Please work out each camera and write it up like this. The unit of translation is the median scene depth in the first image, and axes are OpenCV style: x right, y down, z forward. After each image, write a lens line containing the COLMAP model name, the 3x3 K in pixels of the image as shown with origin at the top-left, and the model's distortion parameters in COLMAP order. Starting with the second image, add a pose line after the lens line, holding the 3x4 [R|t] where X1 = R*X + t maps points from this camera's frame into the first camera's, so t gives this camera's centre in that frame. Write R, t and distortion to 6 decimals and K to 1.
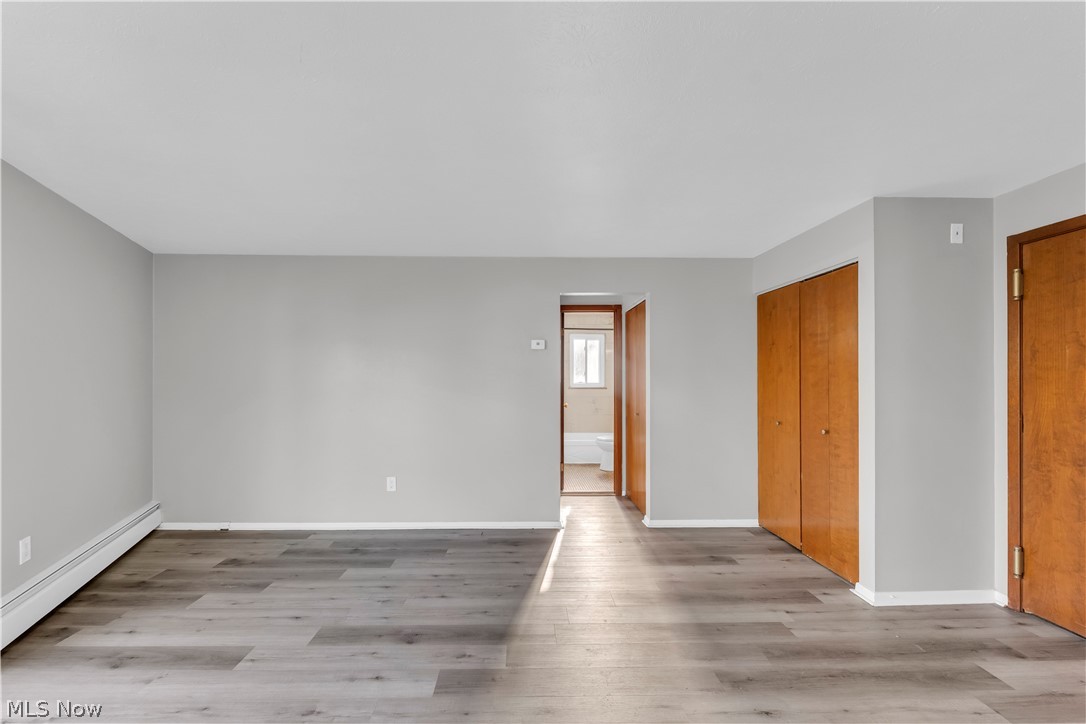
lens RADIAL K [[445.9, 0, 520.6], [0, 445.9, 374.6], [0, 0, 1]] dist [-0.006385, -0.000189]
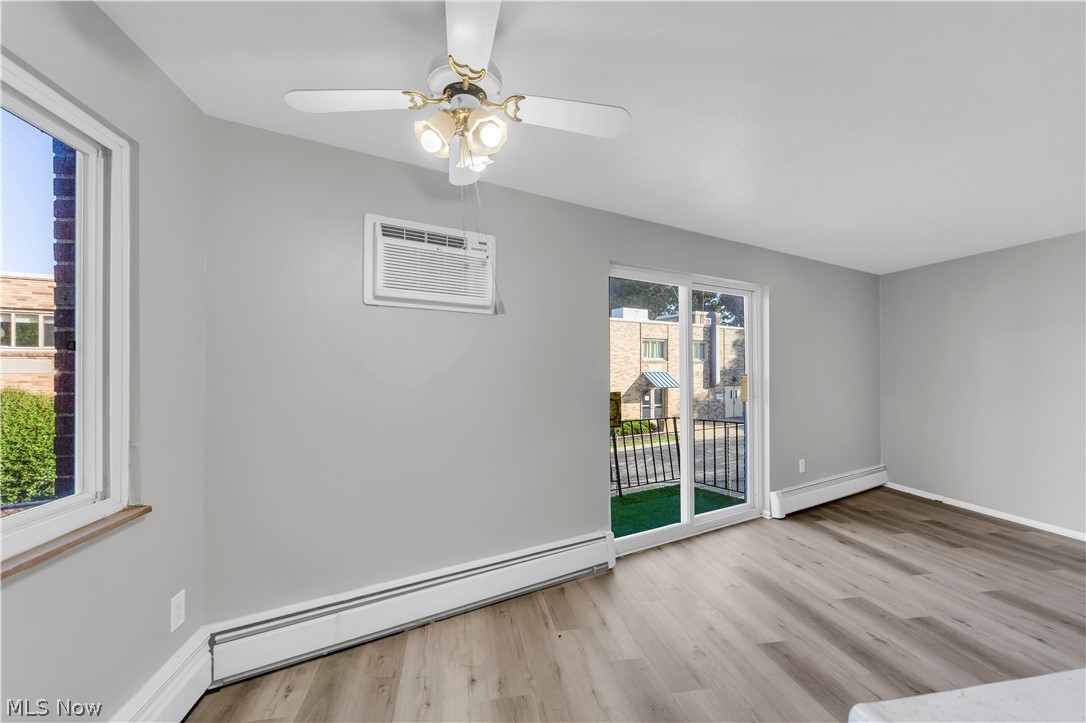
lens RADIAL K [[445.9, 0, 529.2], [0, 445.9, 371.0], [0, 0, 1]] dist [-0.006385, -0.000189]
pose [[0.150734, -0.005005, -0.988562, 0.360677], [0.009612, 0.999947, -0.003597, -0.000620], [0.988528, -0.008960, 0.150775, -0.265874]]
